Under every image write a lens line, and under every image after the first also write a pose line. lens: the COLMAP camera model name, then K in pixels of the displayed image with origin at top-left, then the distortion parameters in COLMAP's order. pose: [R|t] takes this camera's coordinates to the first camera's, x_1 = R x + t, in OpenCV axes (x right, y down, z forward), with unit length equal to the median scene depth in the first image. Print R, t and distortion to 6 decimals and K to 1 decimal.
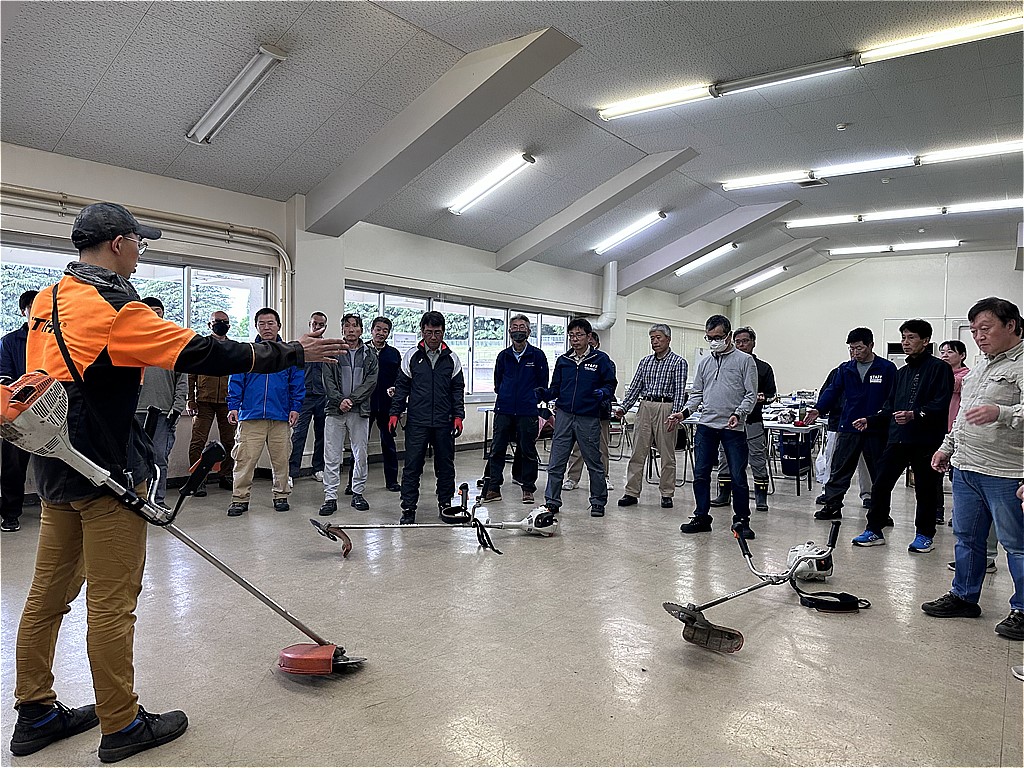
lens RADIAL K [[693.2, 0, 512.0], [0, 693.2, 384.0], [0, 0, 1]] dist [0.003386, 0.000651]
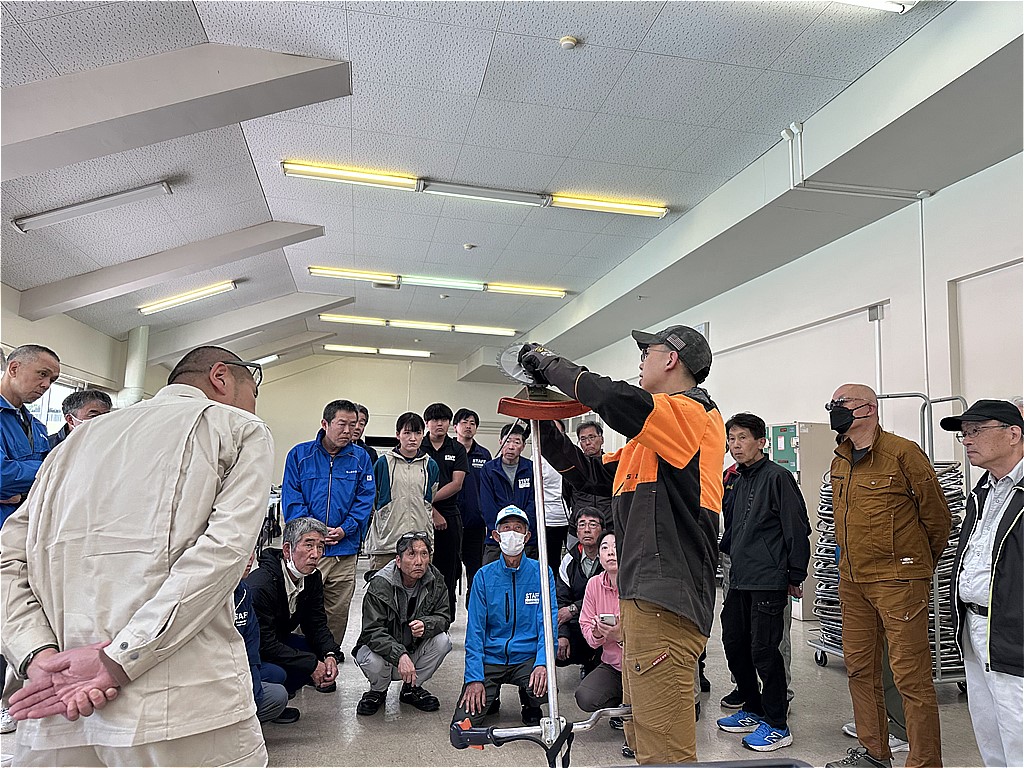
lens RADIAL K [[693.2, 0, 512.0], [0, 693.2, 384.0], [0, 0, 1]] dist [0.003386, 0.000651]
pose [[0.660702, 0.088149, 0.745455, -0.178620], [0.004572, 0.992590, -0.121424, -0.008084], [-0.750635, 0.083634, 0.655403, 0.137849]]
